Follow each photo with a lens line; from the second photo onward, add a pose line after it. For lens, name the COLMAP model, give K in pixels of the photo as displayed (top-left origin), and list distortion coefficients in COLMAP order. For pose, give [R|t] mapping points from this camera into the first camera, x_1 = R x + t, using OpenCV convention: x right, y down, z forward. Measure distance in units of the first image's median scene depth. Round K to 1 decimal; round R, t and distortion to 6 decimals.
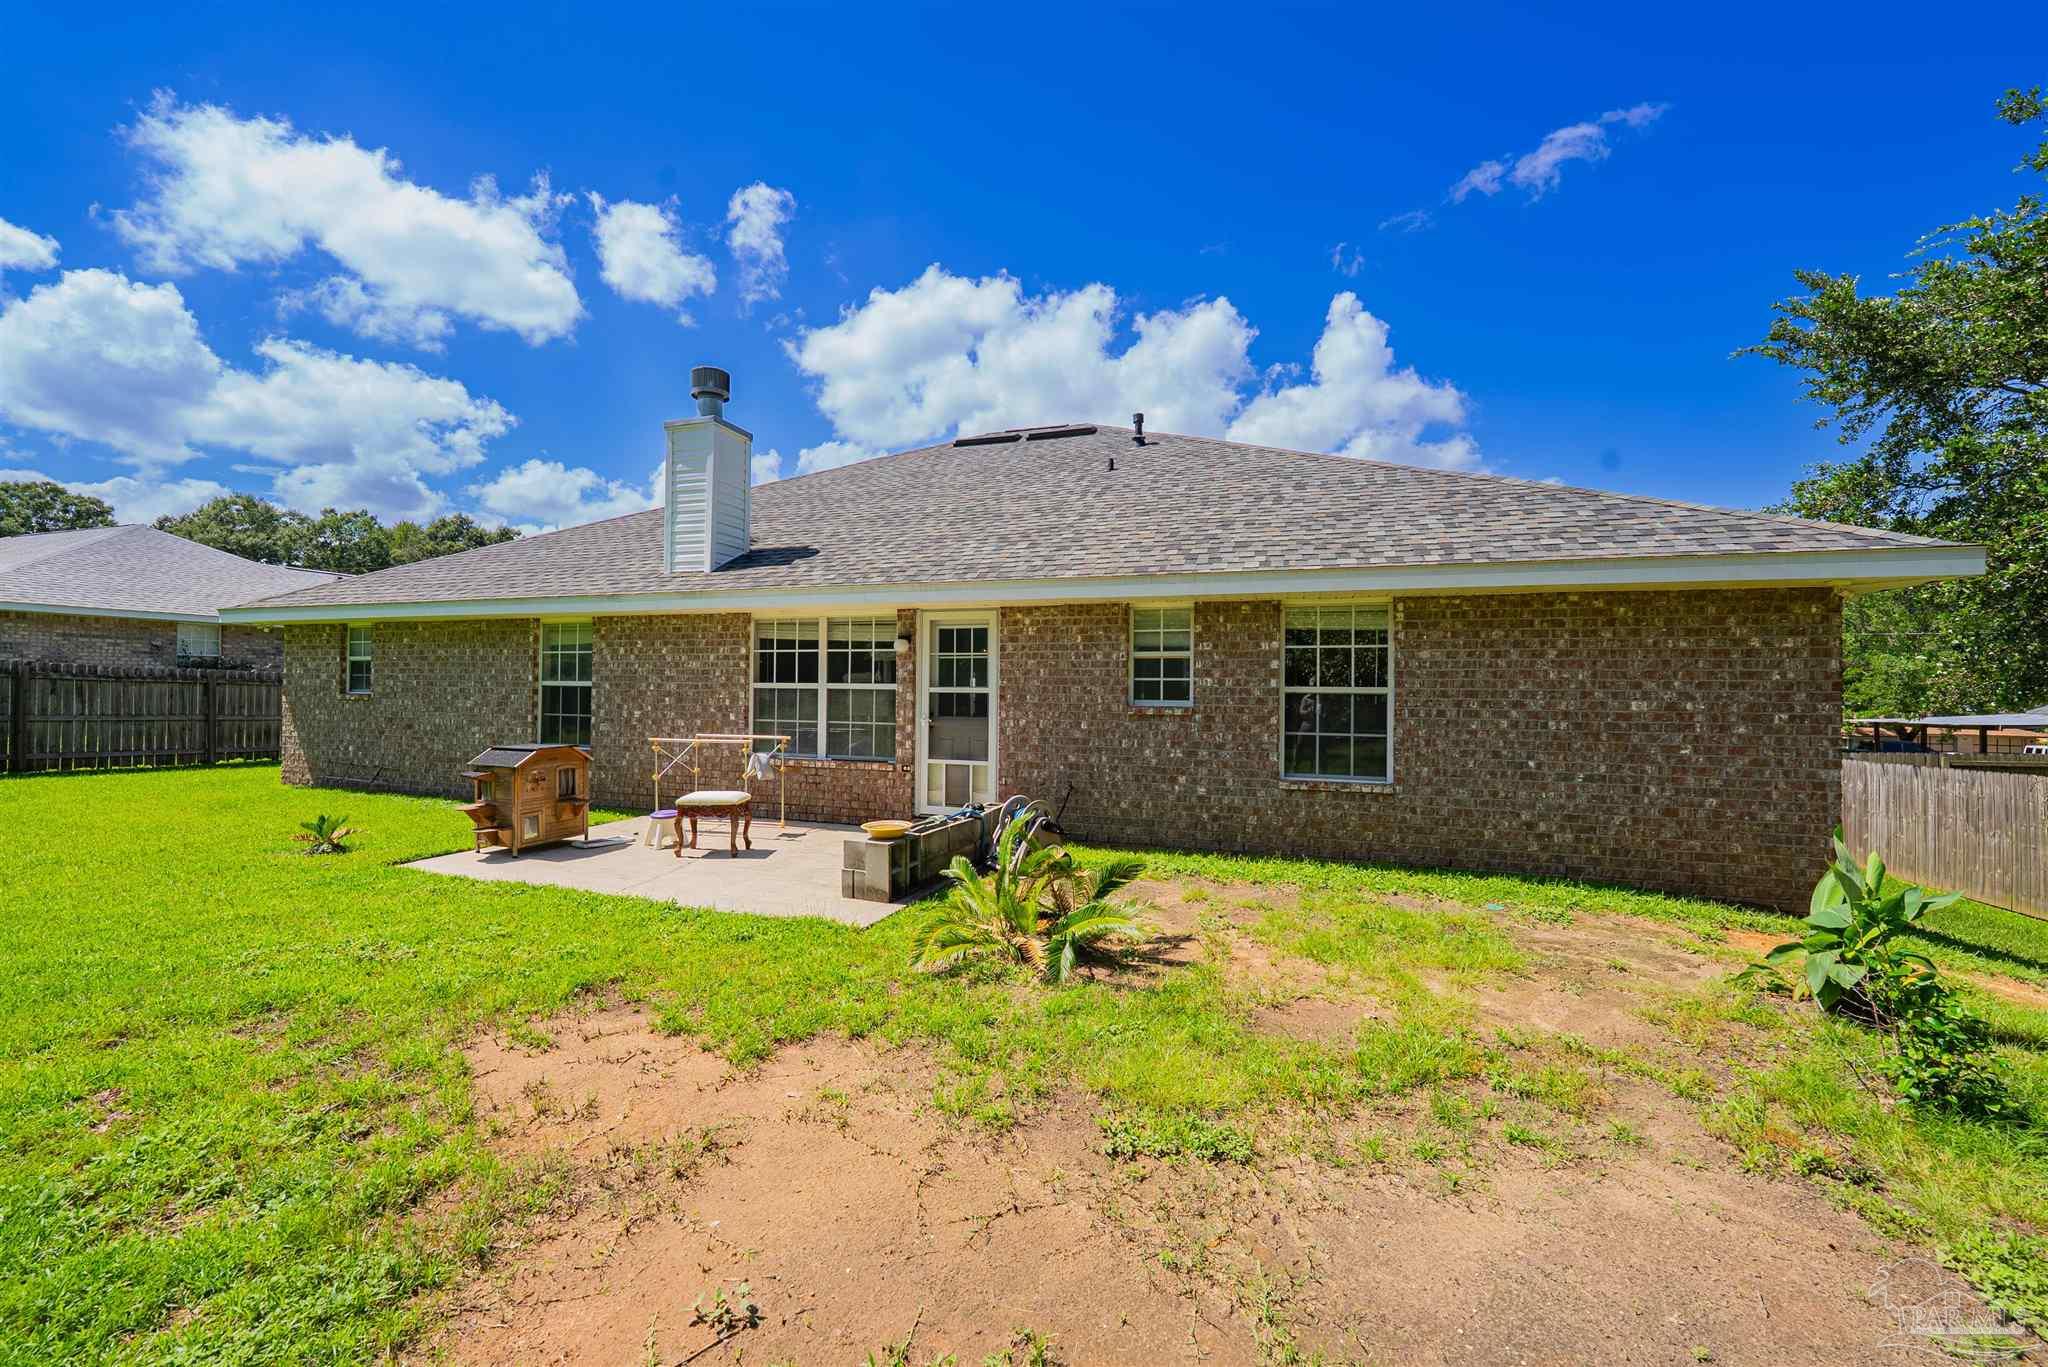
lens RADIAL K [[850.7, 0, 990.8], [0, 850.7, 667.5], [0, 0, 1]] dist [-0.005084, -0.000547]
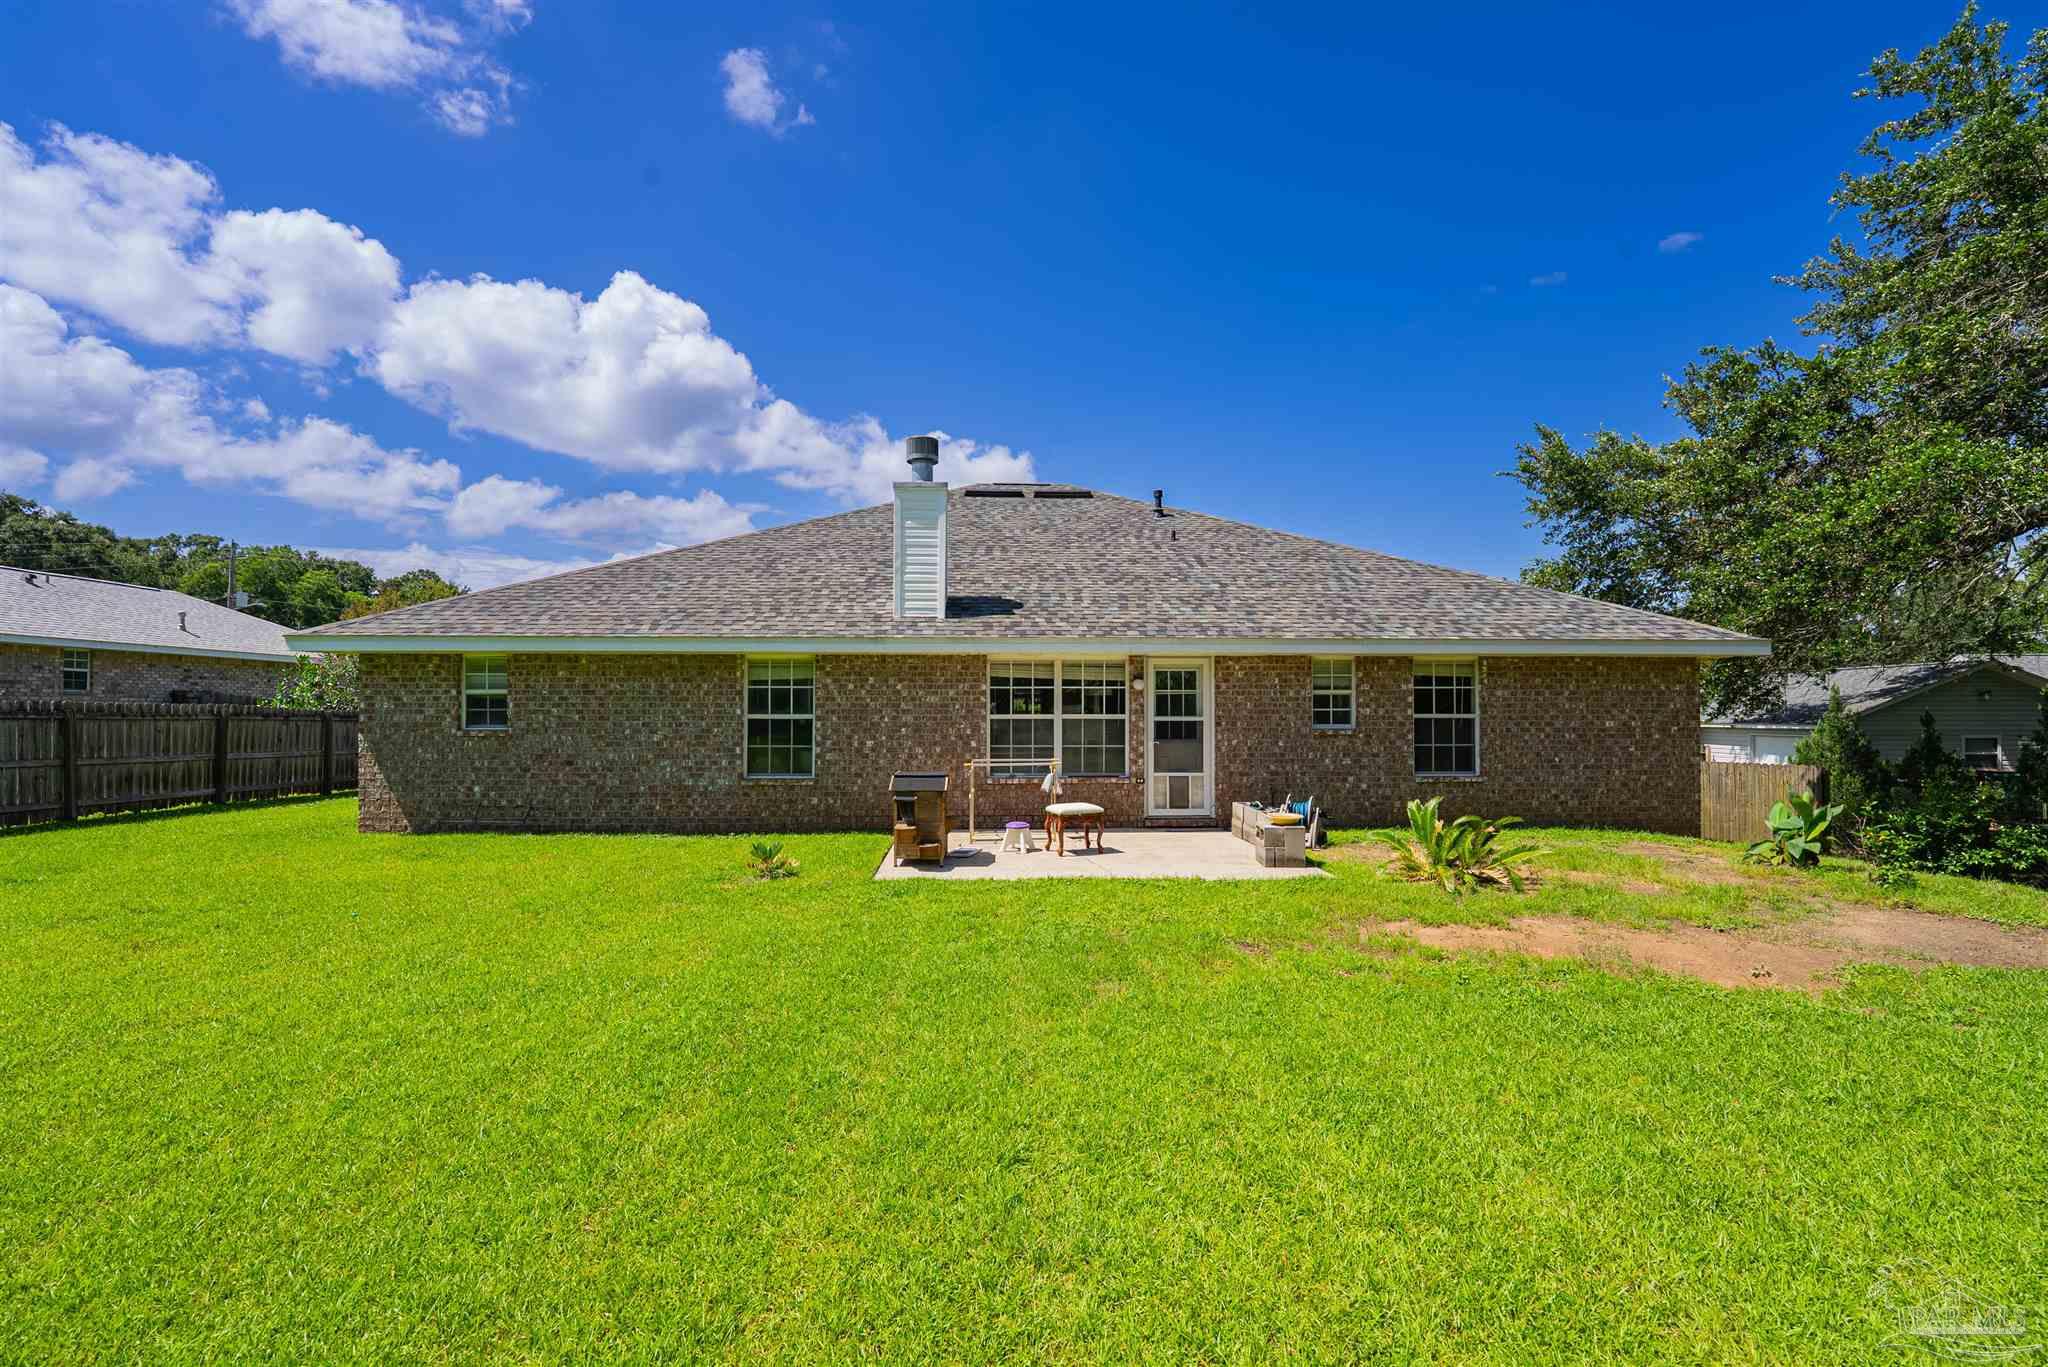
lens RADIAL K [[841.7, 0, 1024.0], [0, 841.7, 683.5], [0, 0, 1]] dist [-0.001121, 0.000307]
pose [[0.928345, -0.000146, 0.371719, -0.698649], [-0.000110, 1.000000, 0.000670, -0.026696], [-0.371719, -0.000663, 0.928345, -0.102281]]
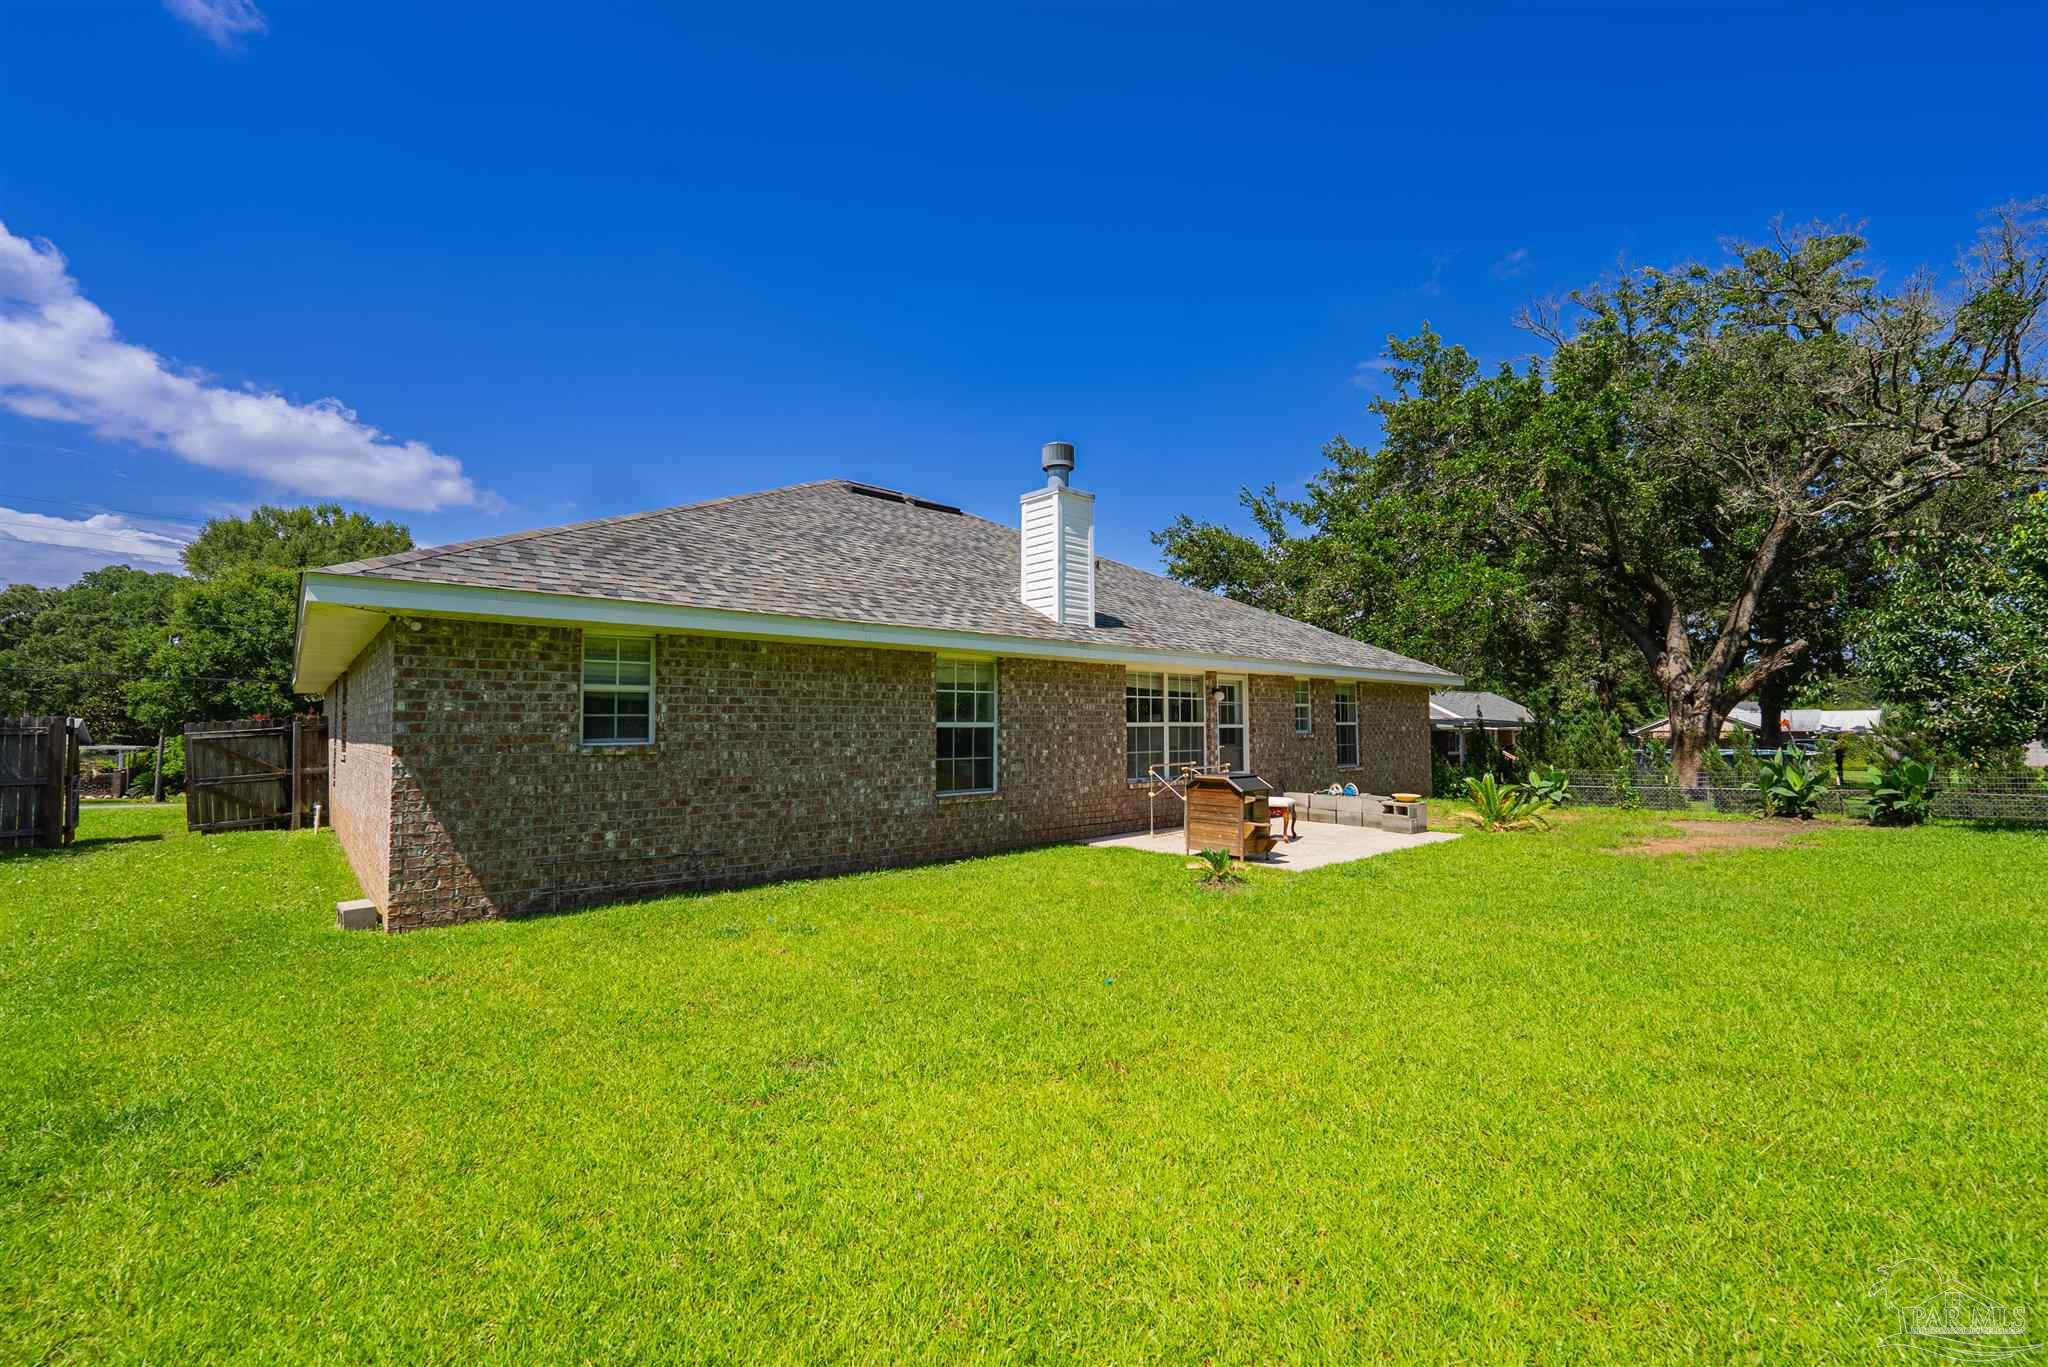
lens RADIAL K [[863.2, 0, 1024.0], [0, 863.2, 683.5], [0, 0, 1]] dist [0.000661, -0.000217]
pose [[0.462475, 0.031780, 0.886062, -1.513144], [-0.013937, 0.999495, -0.028574, -0.000509], [-0.886523, 0.000865, 0.462684, 0.578532]]
